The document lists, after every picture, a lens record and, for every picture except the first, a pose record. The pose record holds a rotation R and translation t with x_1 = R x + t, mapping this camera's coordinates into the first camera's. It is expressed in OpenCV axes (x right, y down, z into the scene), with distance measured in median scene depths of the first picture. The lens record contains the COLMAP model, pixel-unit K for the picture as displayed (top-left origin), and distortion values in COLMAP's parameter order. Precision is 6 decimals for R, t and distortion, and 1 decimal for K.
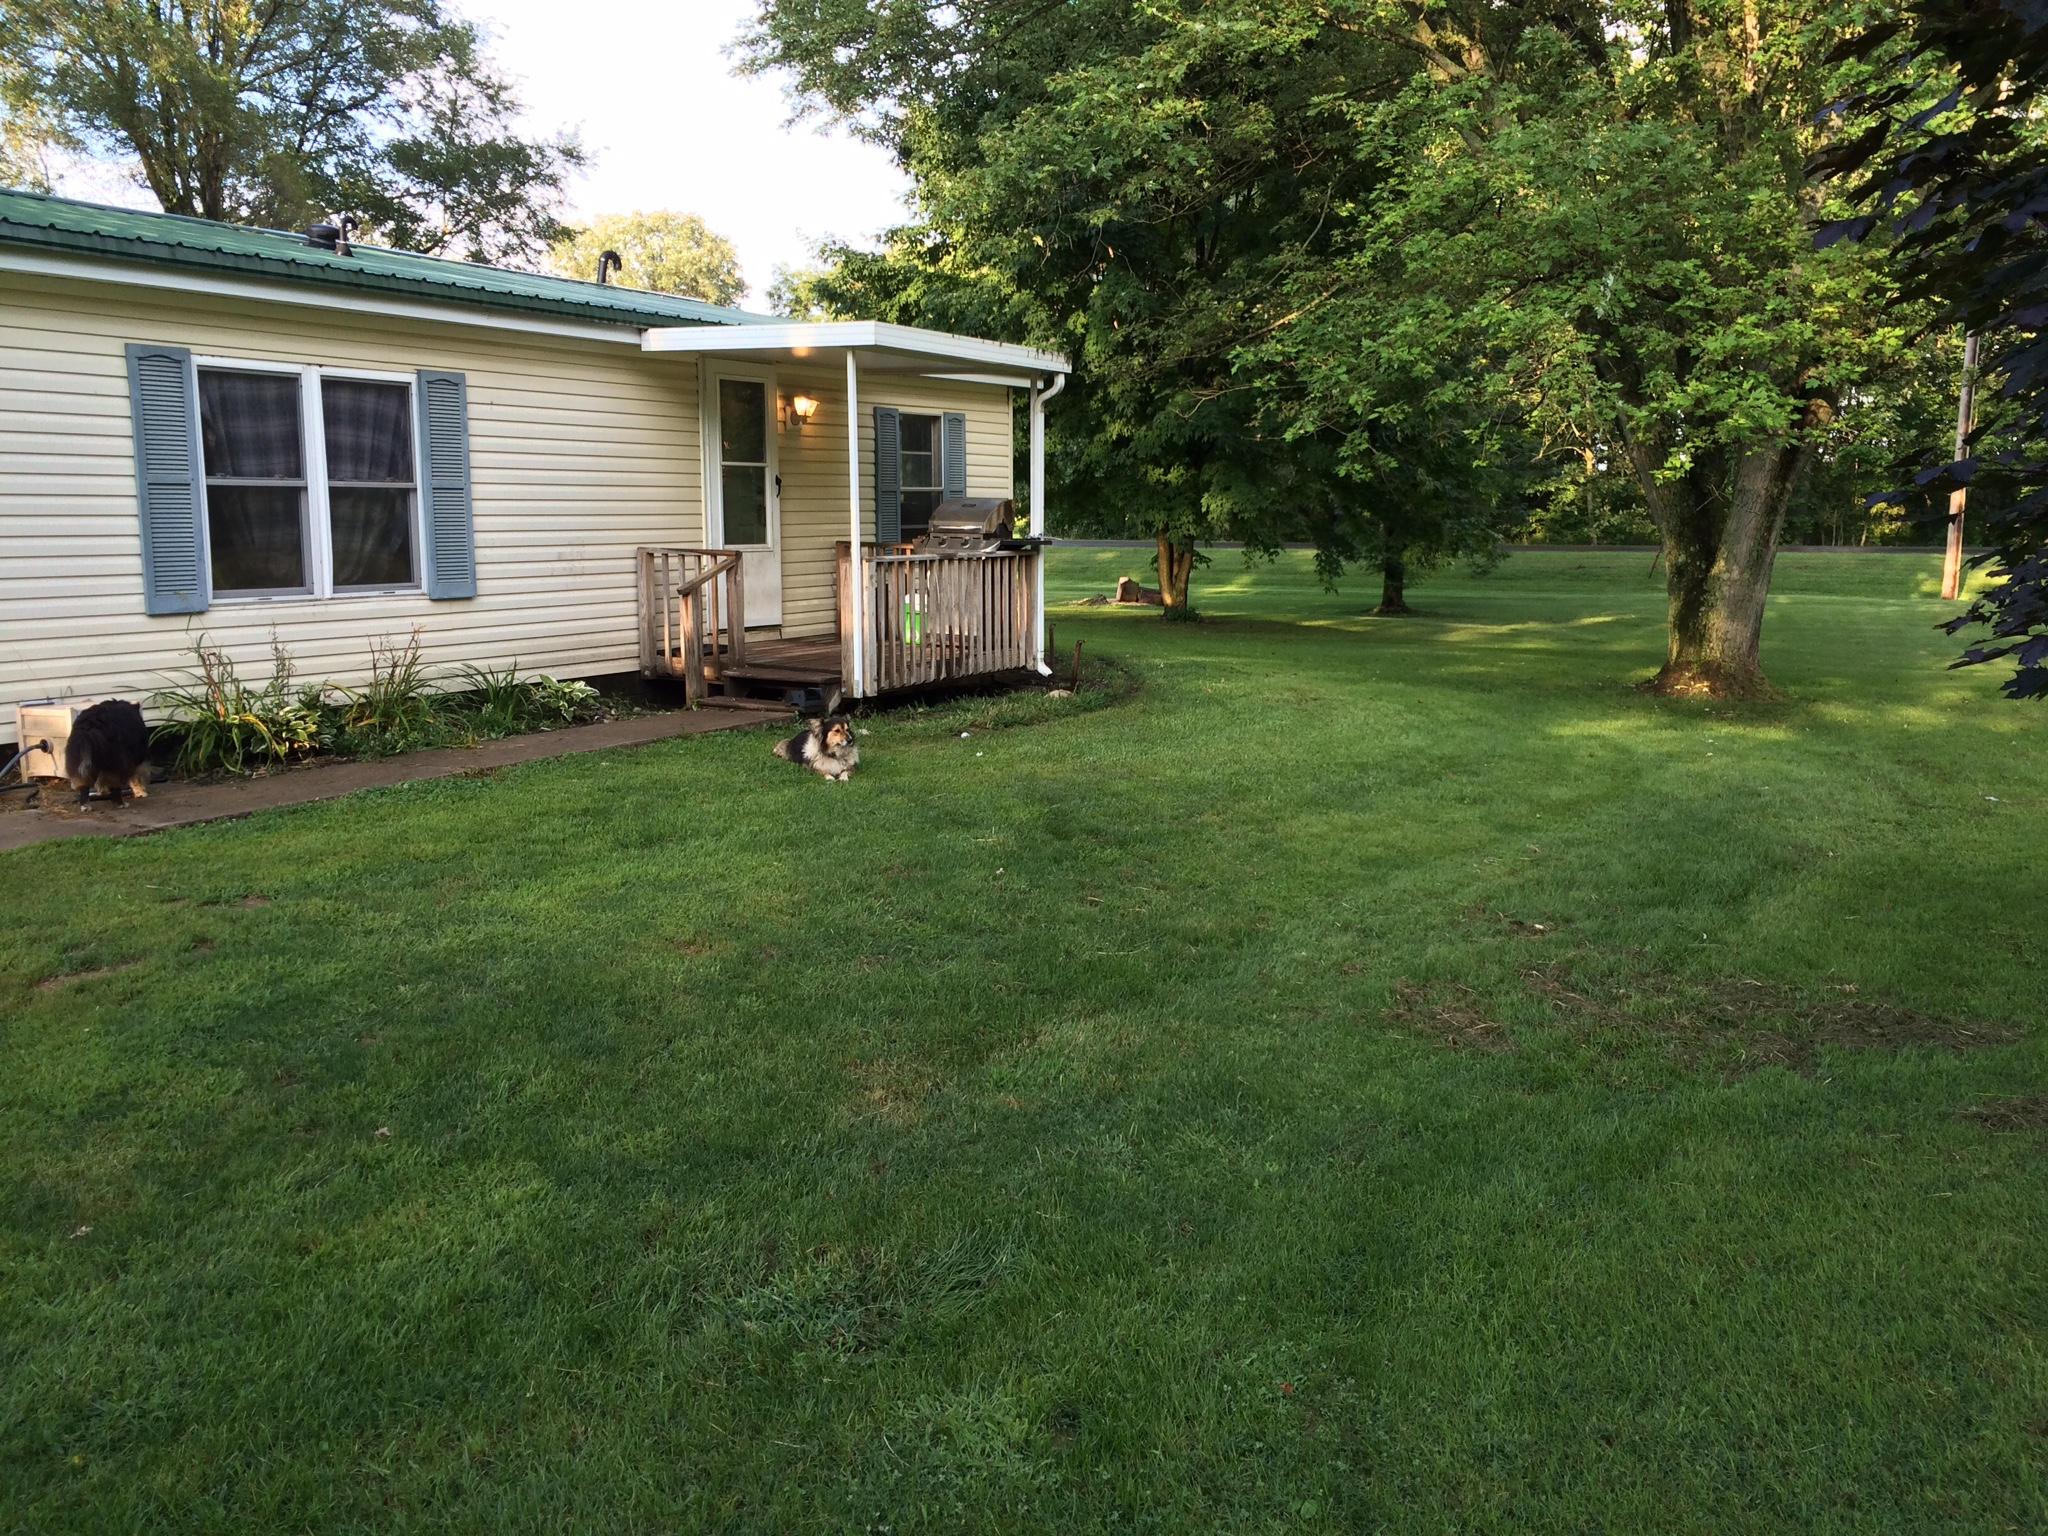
lens RADIAL K [[1767.7, 0, 1024.0], [0, 1767.7, 768.0], [0, 0, 1]] dist [0.077672, -0.101080]
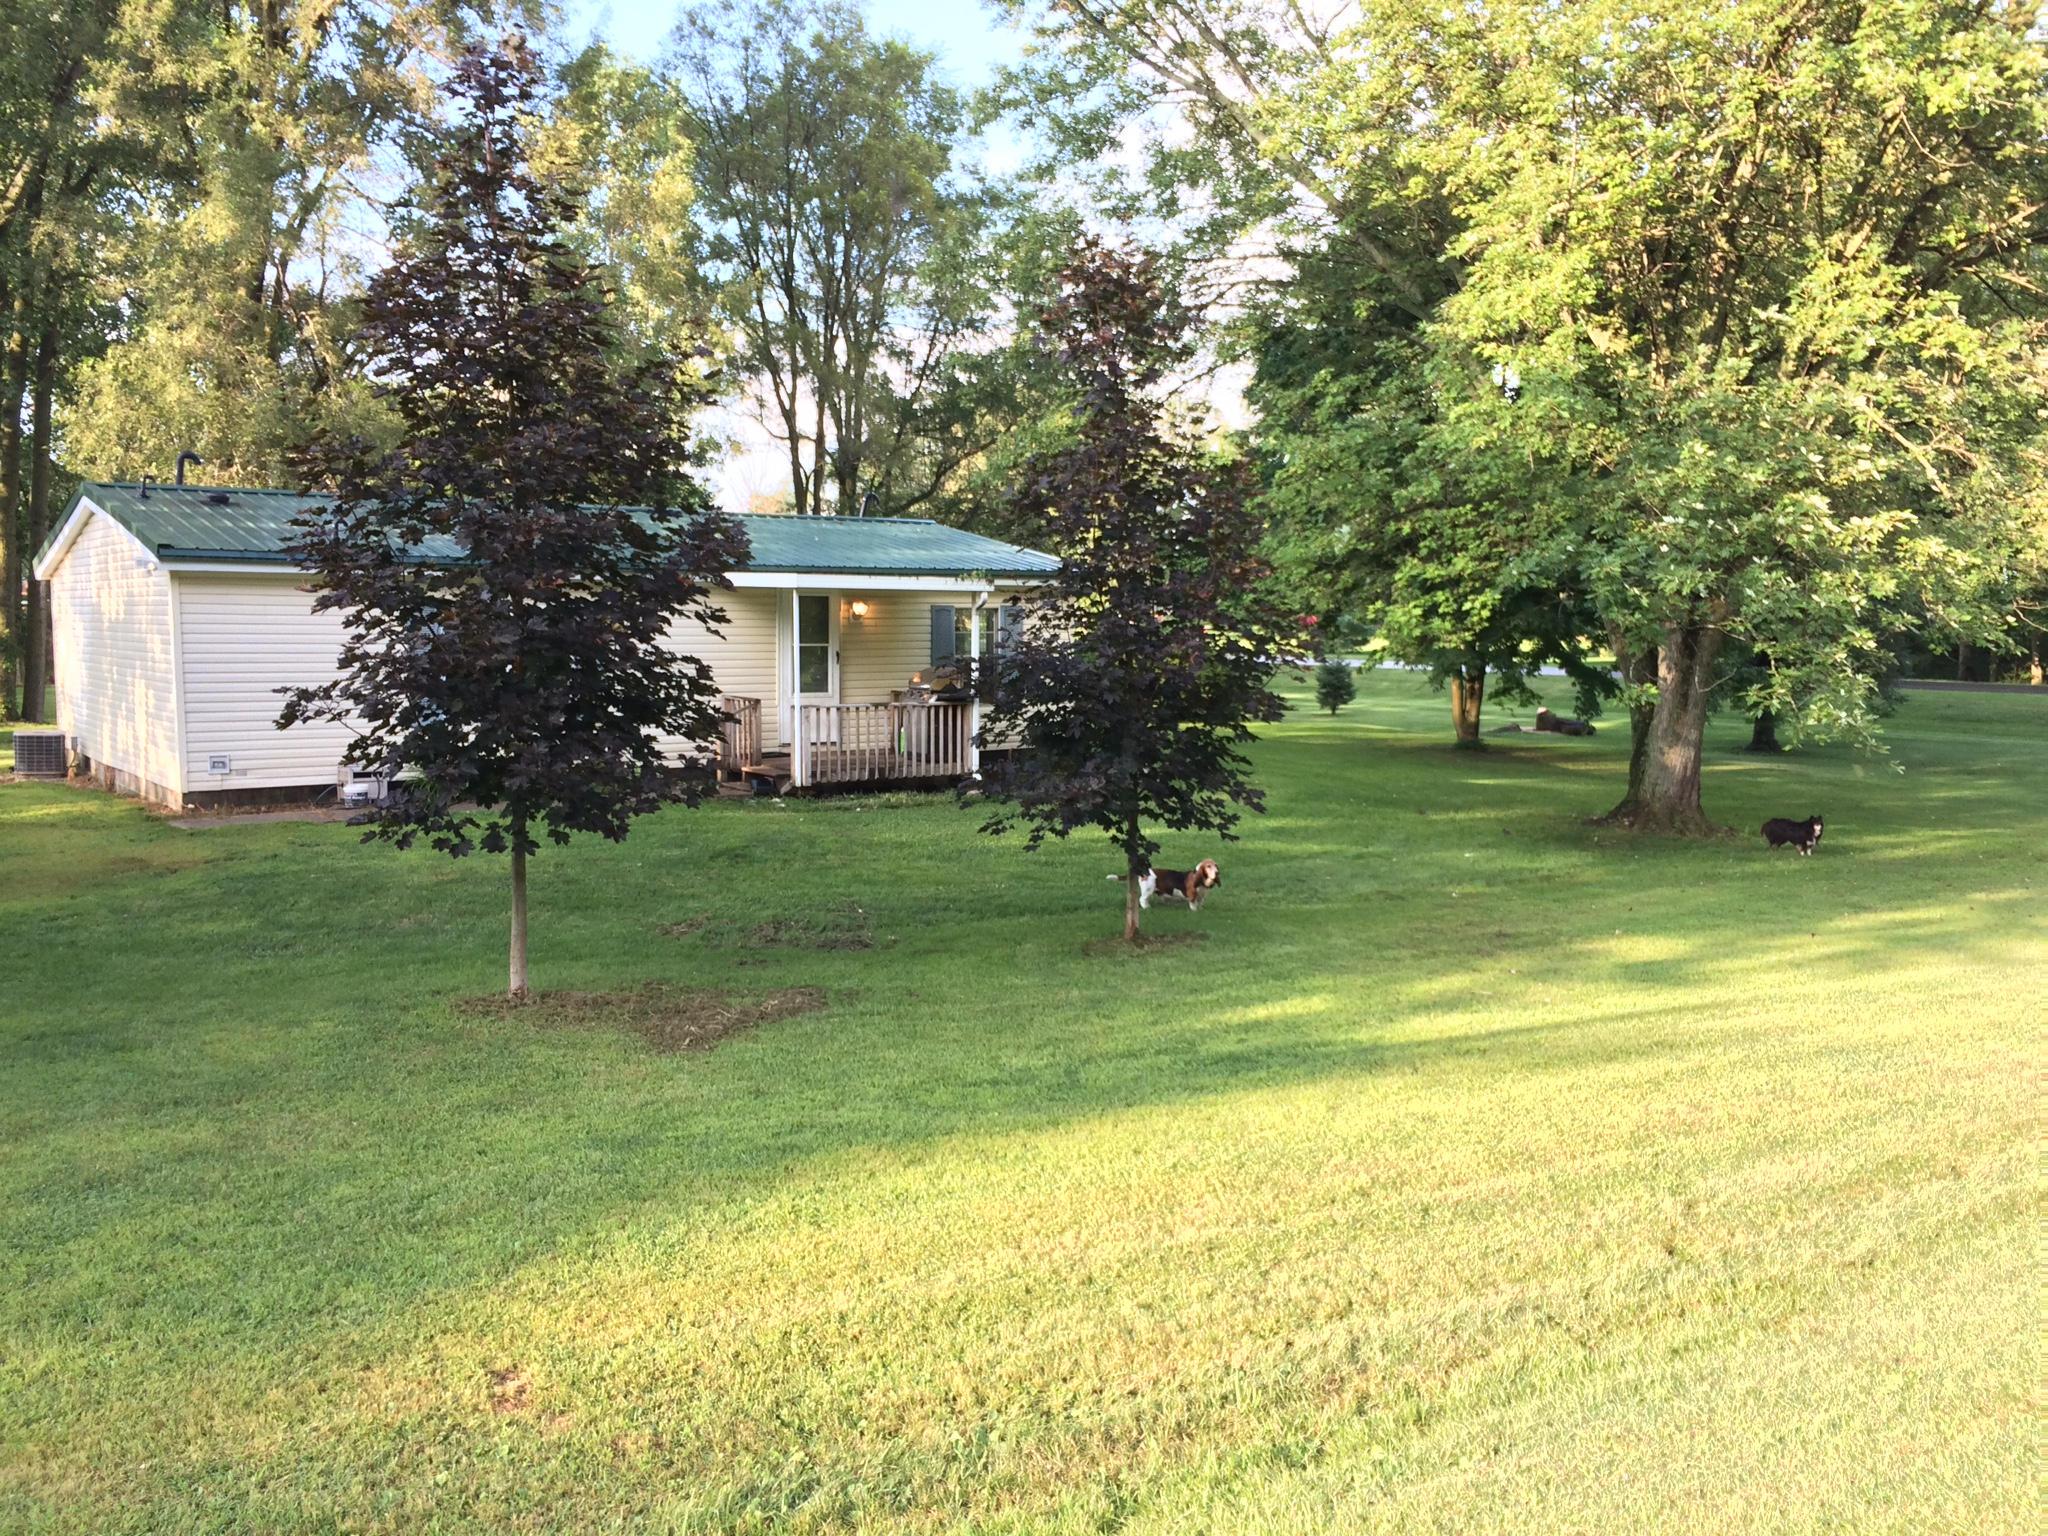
lens RADIAL K [[1767.7, 0, 1024.0], [0, 1767.7, 768.0], [0, 0, 1]] dist [0.077672, -0.101080]
pose [[0.910228, 0.045889, -0.411558, 0.940828], [-0.070441, 0.996515, -0.044680, 0.004763], [0.408073, 0.069659, 0.910288, -0.557486]]
